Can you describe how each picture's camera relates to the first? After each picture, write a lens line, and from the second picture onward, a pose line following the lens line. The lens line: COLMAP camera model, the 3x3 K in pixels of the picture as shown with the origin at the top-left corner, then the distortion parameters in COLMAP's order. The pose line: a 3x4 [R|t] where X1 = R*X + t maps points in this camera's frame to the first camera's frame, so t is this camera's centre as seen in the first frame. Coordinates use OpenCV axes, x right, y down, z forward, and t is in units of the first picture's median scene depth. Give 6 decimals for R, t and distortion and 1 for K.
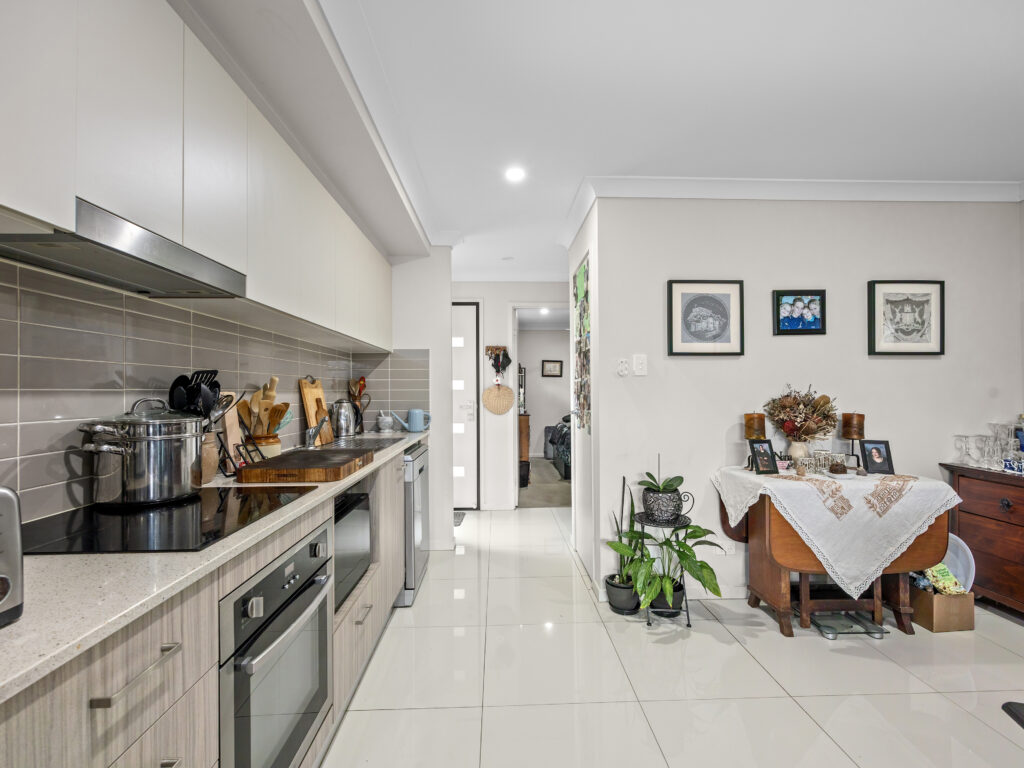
lens RADIAL K [[468.8, 0, 513.1], [0, 468.8, 389.2], [0, 0, 1]] dist [0.001756, -0.000179]
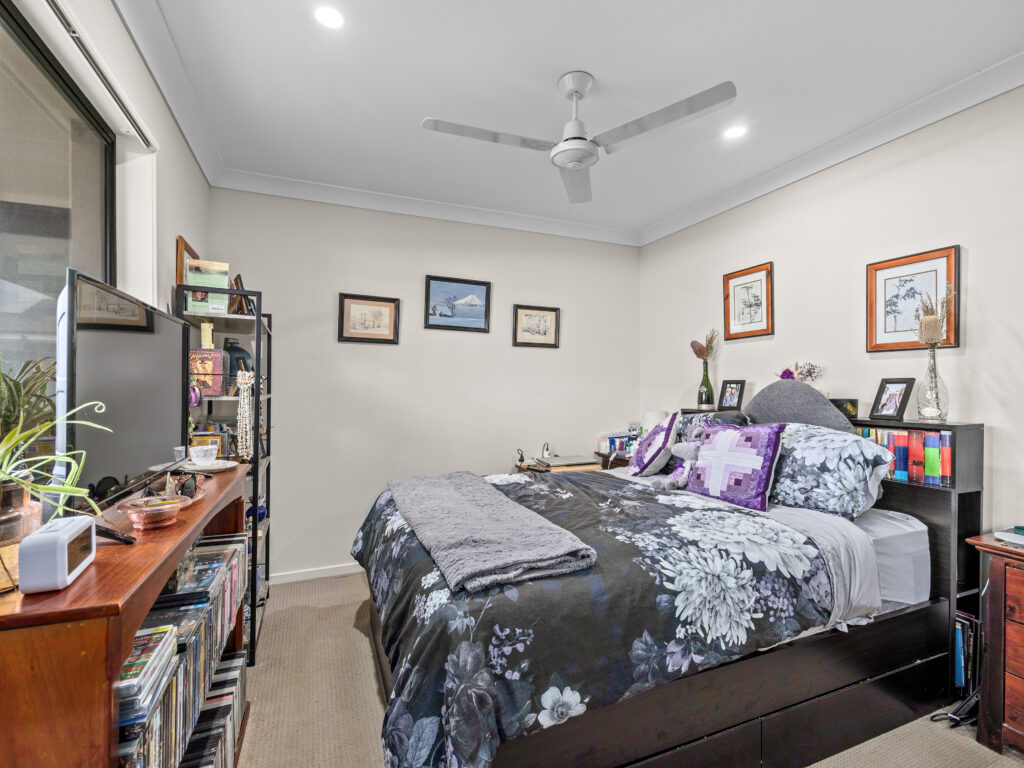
lens RADIAL K [[468.8, 0, 511.0], [0, 468.8, 385.1], [0, 0, 1]] dist [0.001756, -0.000179]
pose [[0.934337, 0.005278, 0.356351, 0.057327], [-0.006280, 0.999979, 0.001657, 0.003999], [-0.356335, -0.003786, 0.934351, 0.635077]]
